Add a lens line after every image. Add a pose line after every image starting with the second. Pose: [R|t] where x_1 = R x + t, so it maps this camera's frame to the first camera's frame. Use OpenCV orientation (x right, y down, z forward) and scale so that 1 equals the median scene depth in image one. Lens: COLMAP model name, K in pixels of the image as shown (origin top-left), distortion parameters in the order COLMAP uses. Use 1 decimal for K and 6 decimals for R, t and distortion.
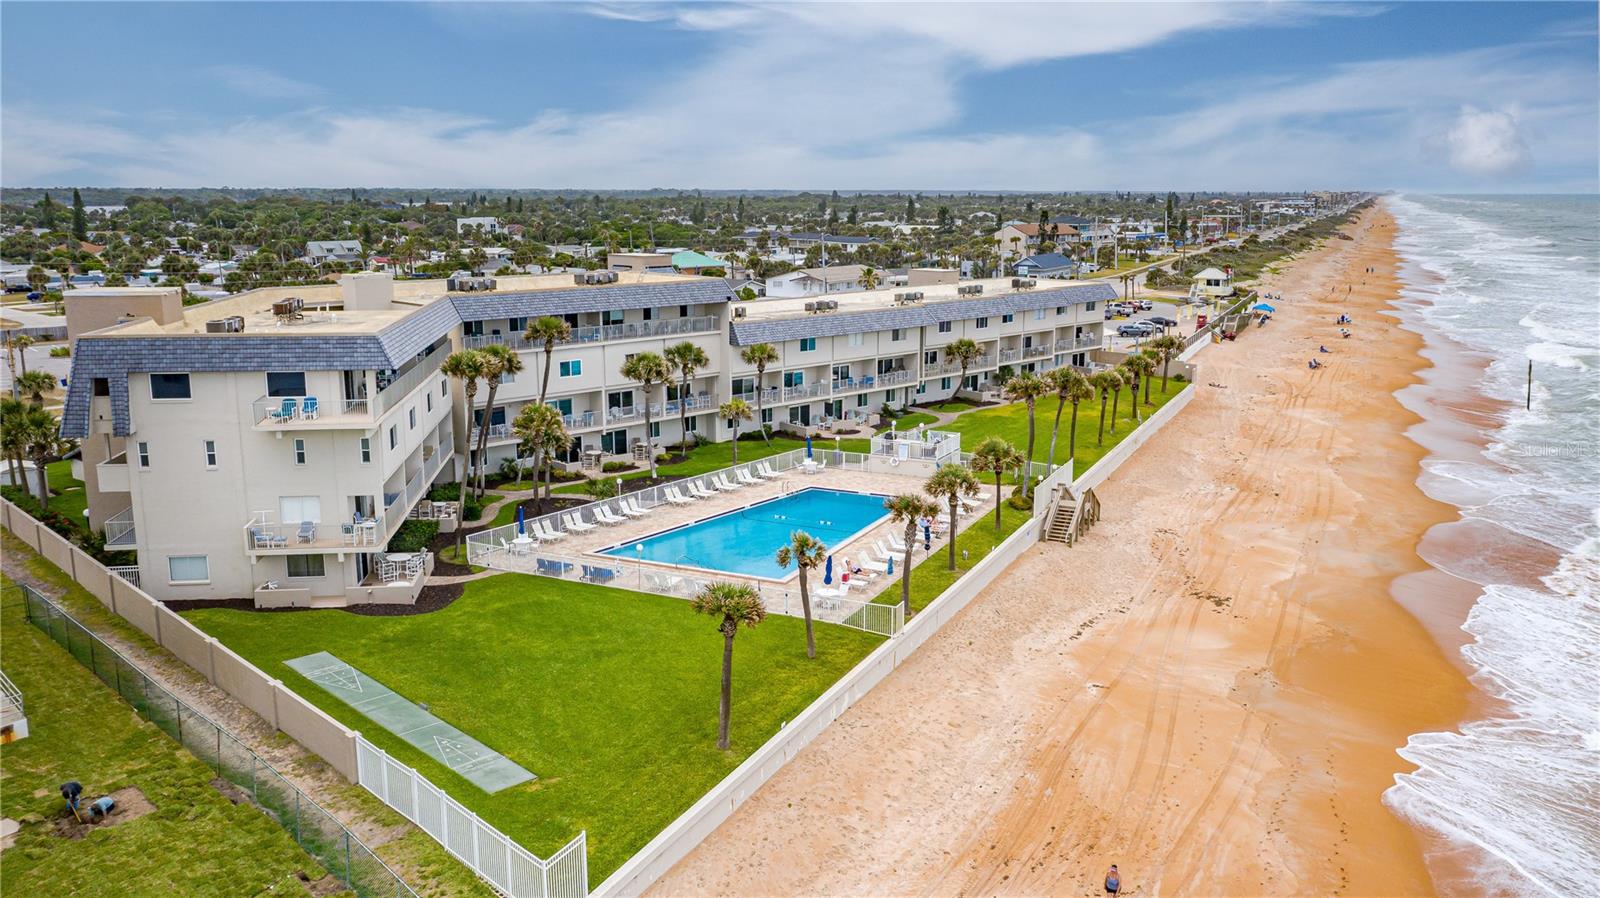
lens RADIAL K [[1272.3, 0, 794.8], [0, 1272.3, 456.1], [0, 0, 1]] dist [-0.006249, 0.000363]
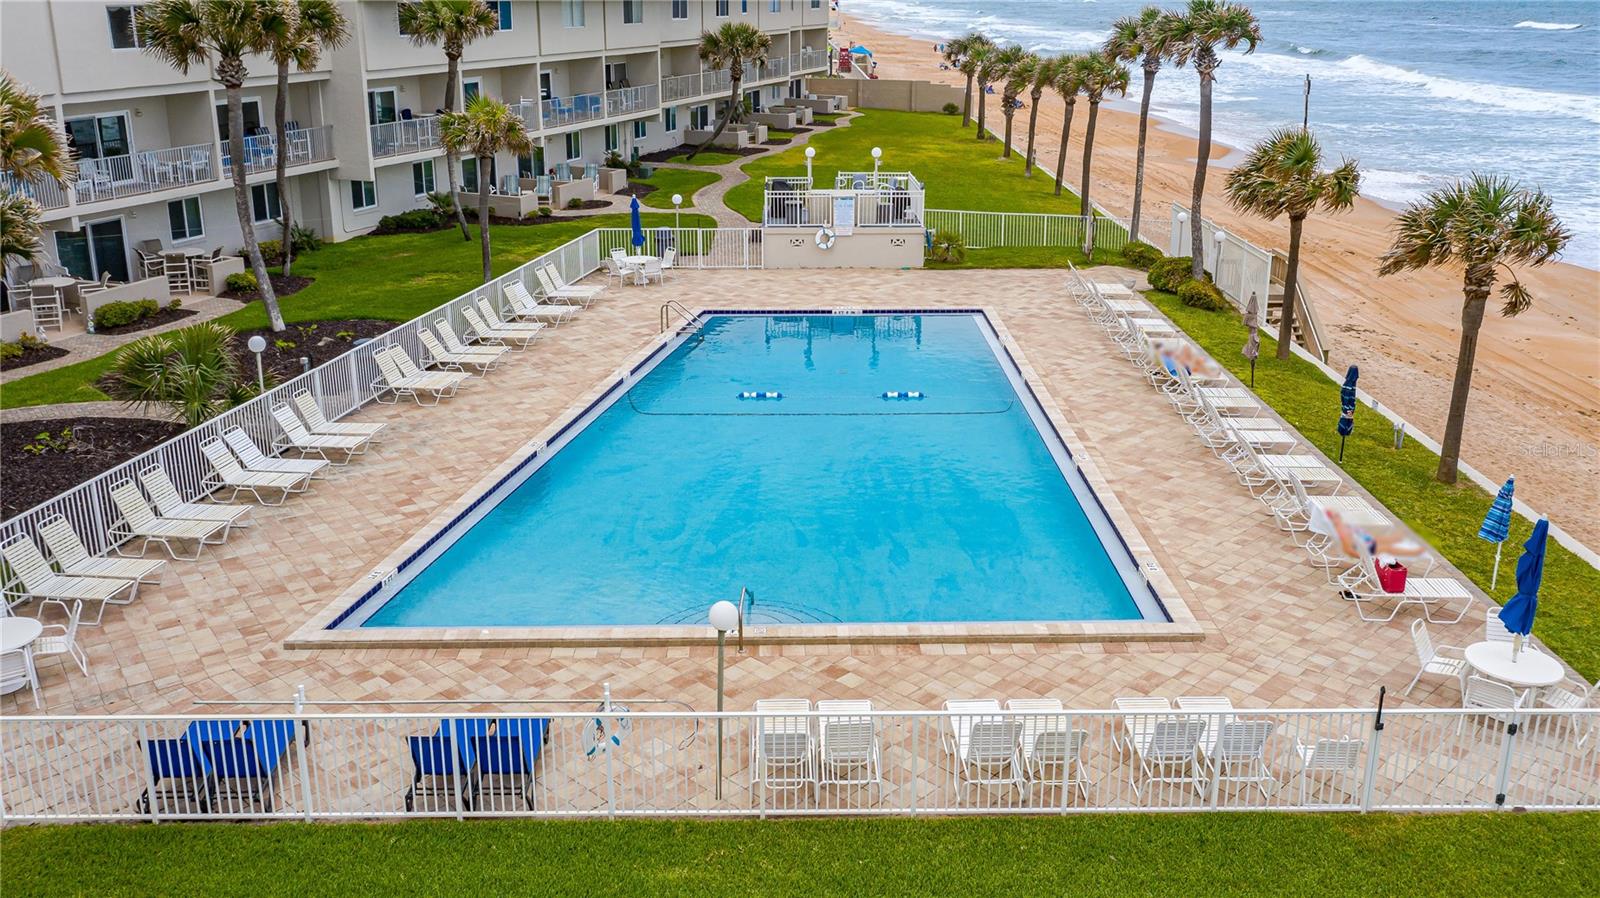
lens RADIAL K [[1456.0, 0, 812.6], [0, 1456.0, 436.6], [0, 0, 1]] dist [0.009774, -0.004481]
pose [[0.902524, -0.133810, 0.409323, -0.134984], [0.090936, 0.988285, 0.122569, 0.009081], [-0.420928, -0.073400, 0.904119, 0.516483]]
